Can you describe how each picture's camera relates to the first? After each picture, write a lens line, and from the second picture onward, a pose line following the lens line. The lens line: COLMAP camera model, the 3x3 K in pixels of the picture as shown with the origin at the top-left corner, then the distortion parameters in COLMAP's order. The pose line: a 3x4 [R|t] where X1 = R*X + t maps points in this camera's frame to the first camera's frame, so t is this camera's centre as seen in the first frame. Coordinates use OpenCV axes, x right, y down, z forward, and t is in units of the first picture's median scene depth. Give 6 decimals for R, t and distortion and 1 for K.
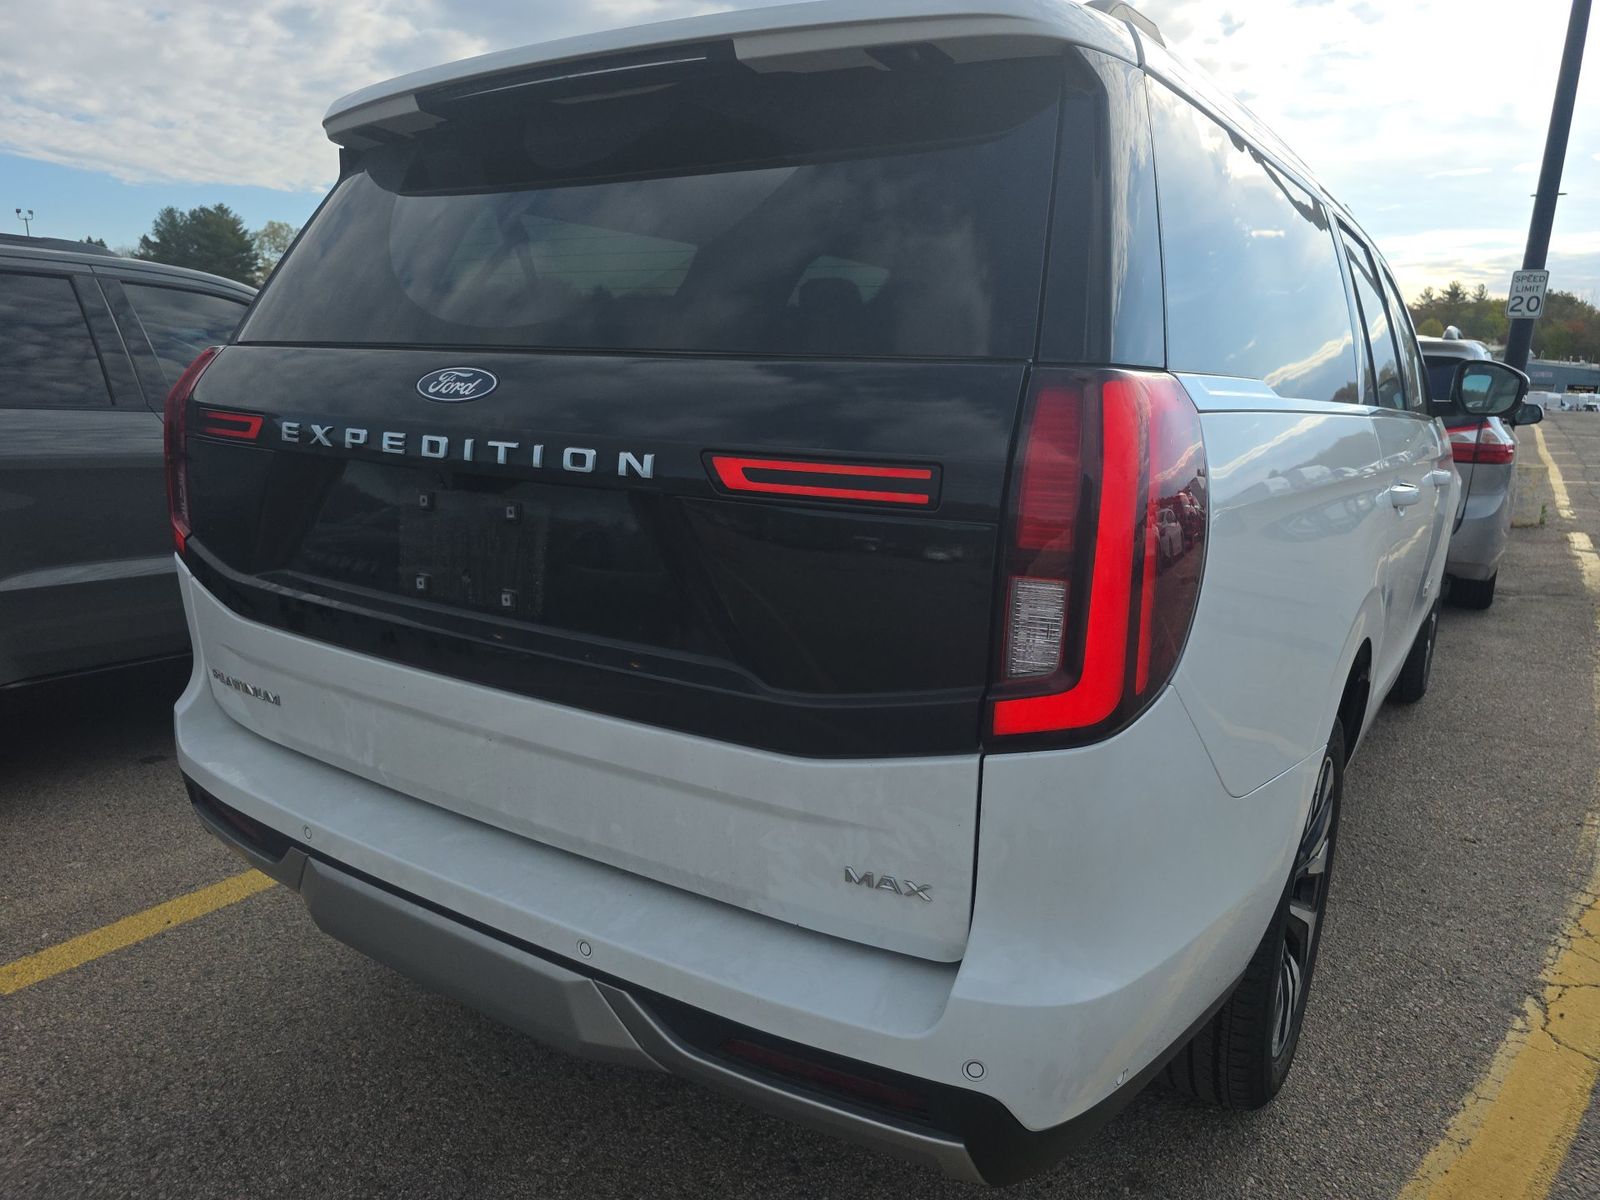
lens RADIAL K [[1115.7, 0, 790.6], [0, 1115.7, 604.9], [0, 0, 1]] dist [0.035187, -0.023469]
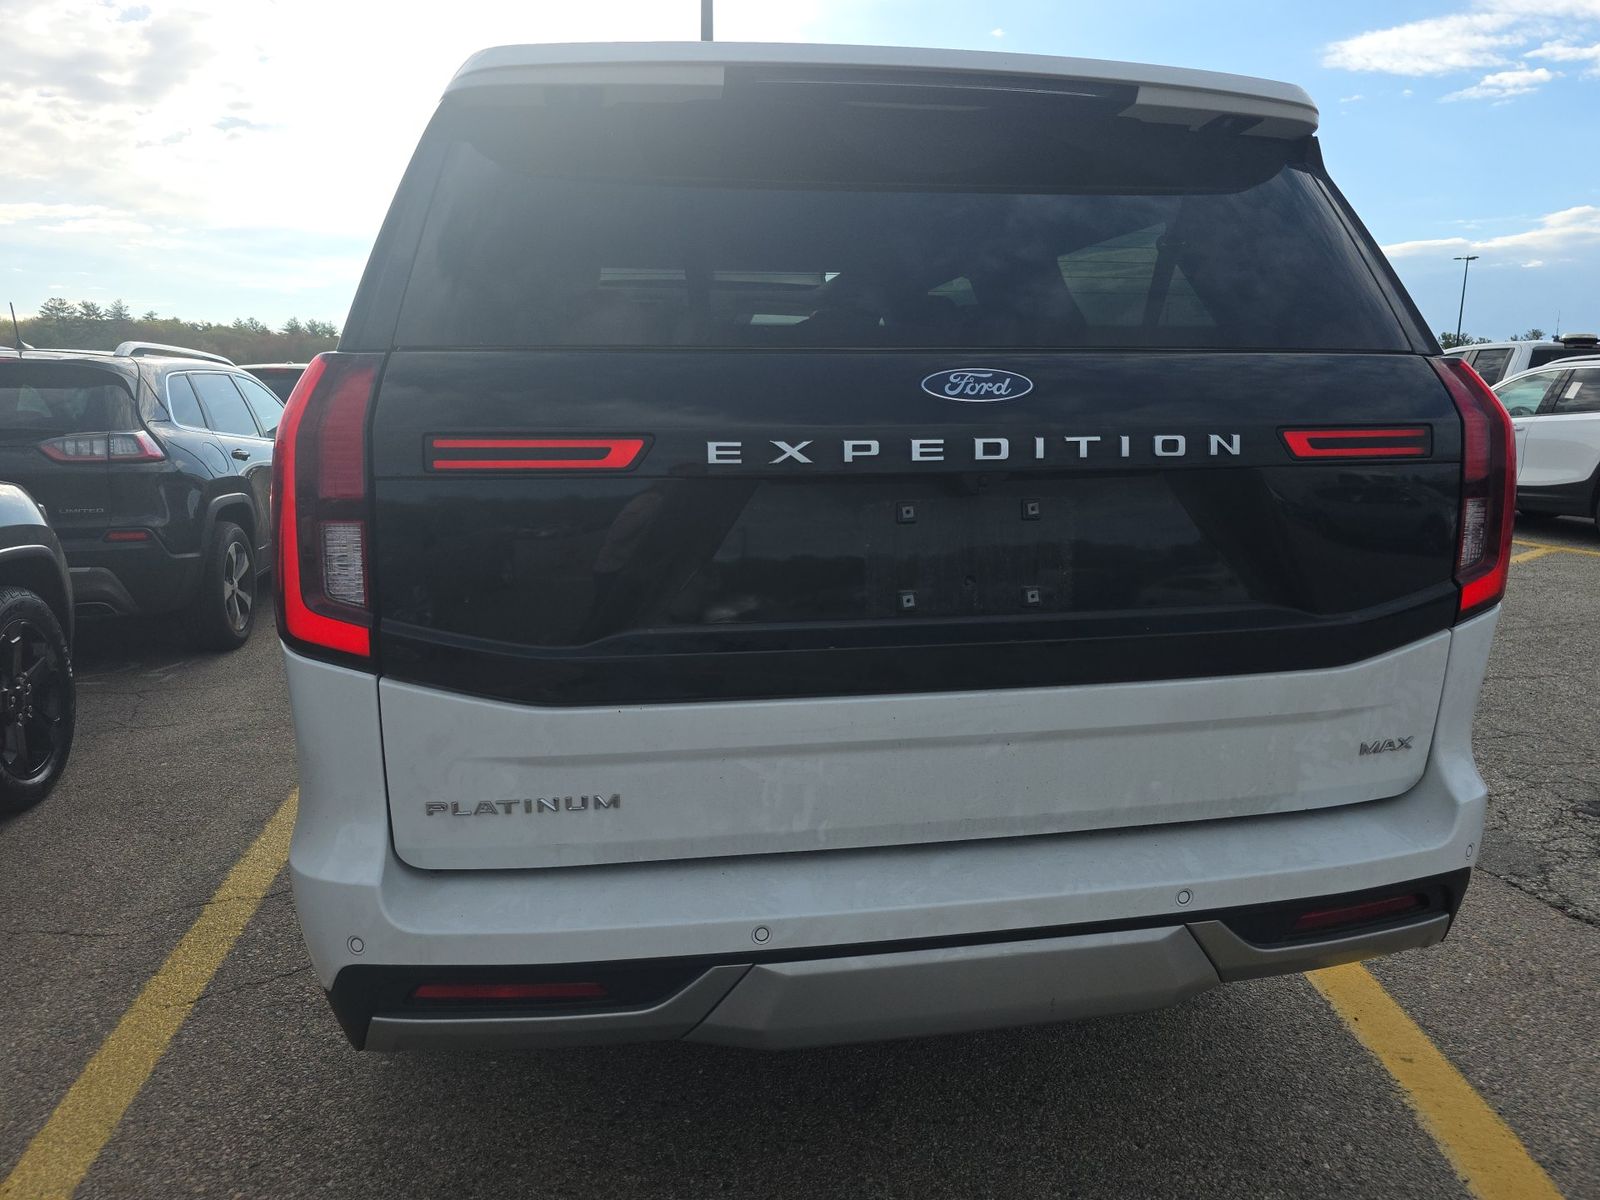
lens RADIAL K [[1115.7, 0, 786.6], [0, 1115.7, 560.4], [0, 0, 1]] dist [0.035187, -0.023469]
pose [[0.712990, -0.131569, 0.688719, -1.117894], [0.170306, 0.985319, 0.011922, -0.087352], [-0.680177, 0.108793, 0.724930, 0.426585]]
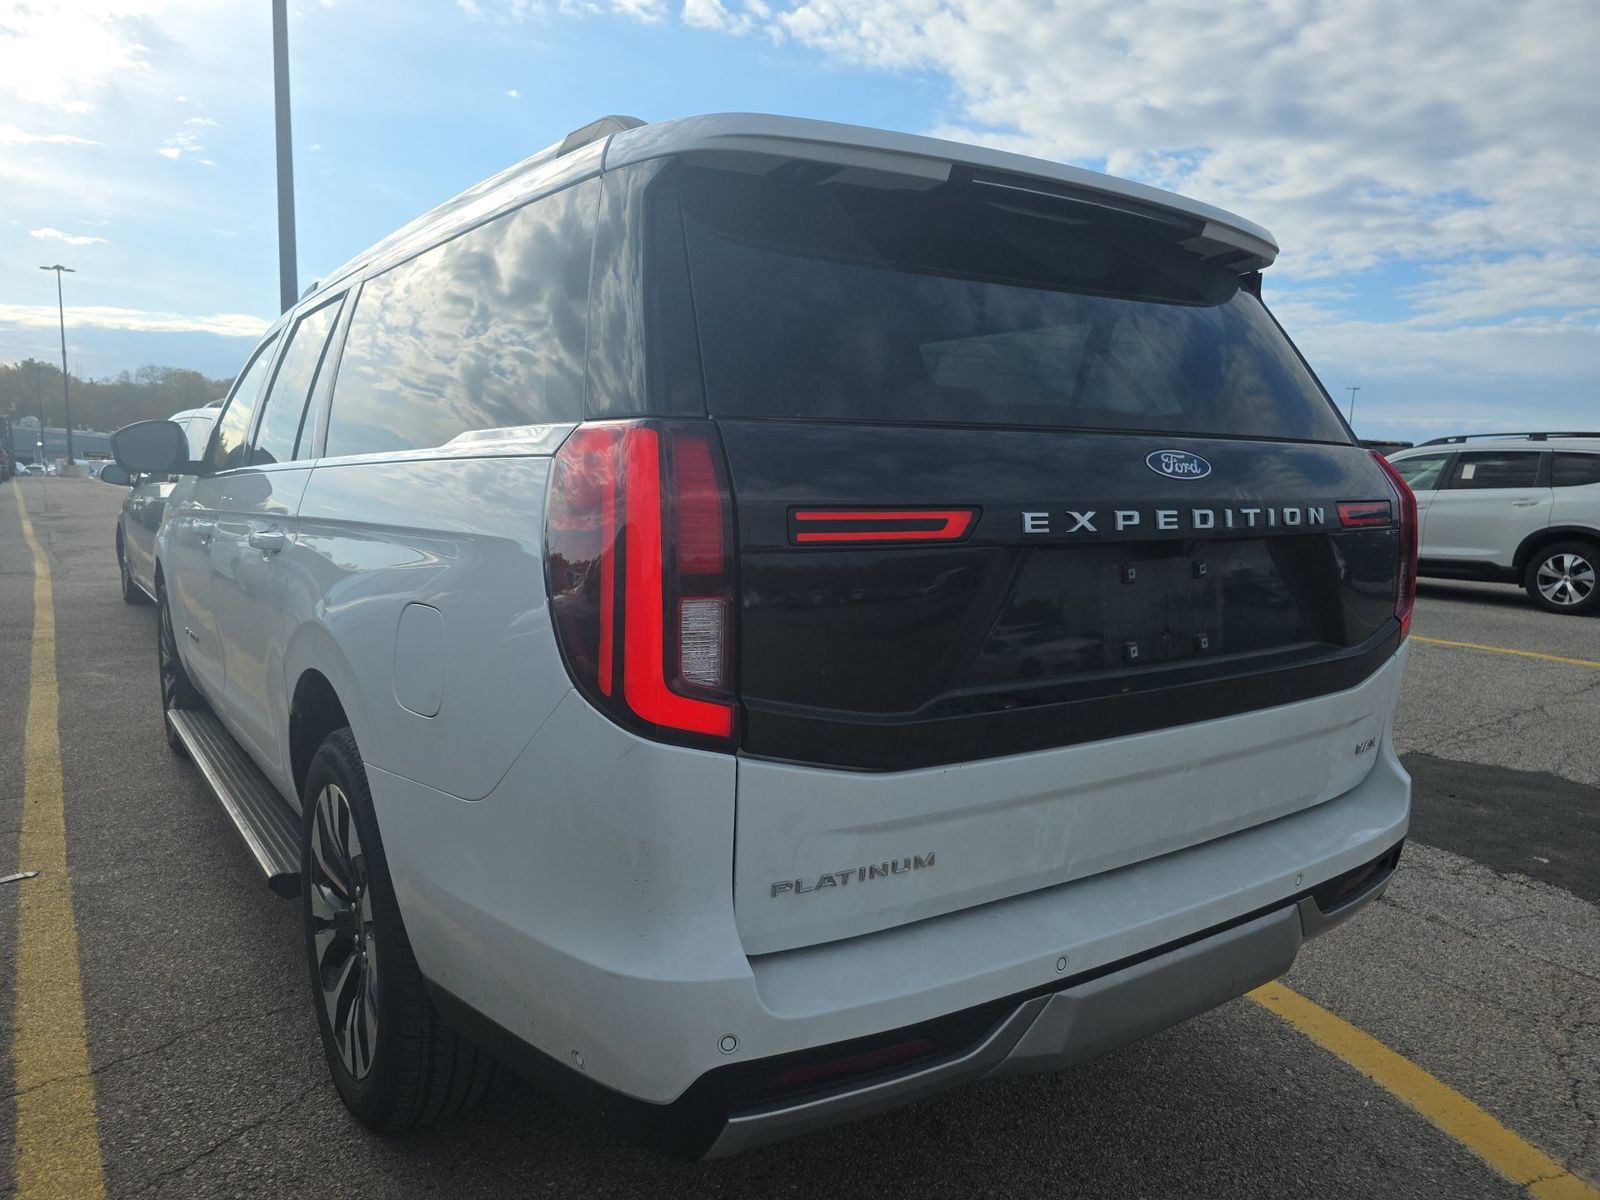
lens RADIAL K [[1115.7, 0, 788.7], [0, 1115.7, 597.0], [0, 0, 1]] dist [0.035187, -0.023469]
pose [[0.362144, -0.131472, 0.922804, -1.529721], [0.190473, 0.979551, 0.064808, -0.216646], [-0.912454, 0.152300, 0.379780, 0.957923]]
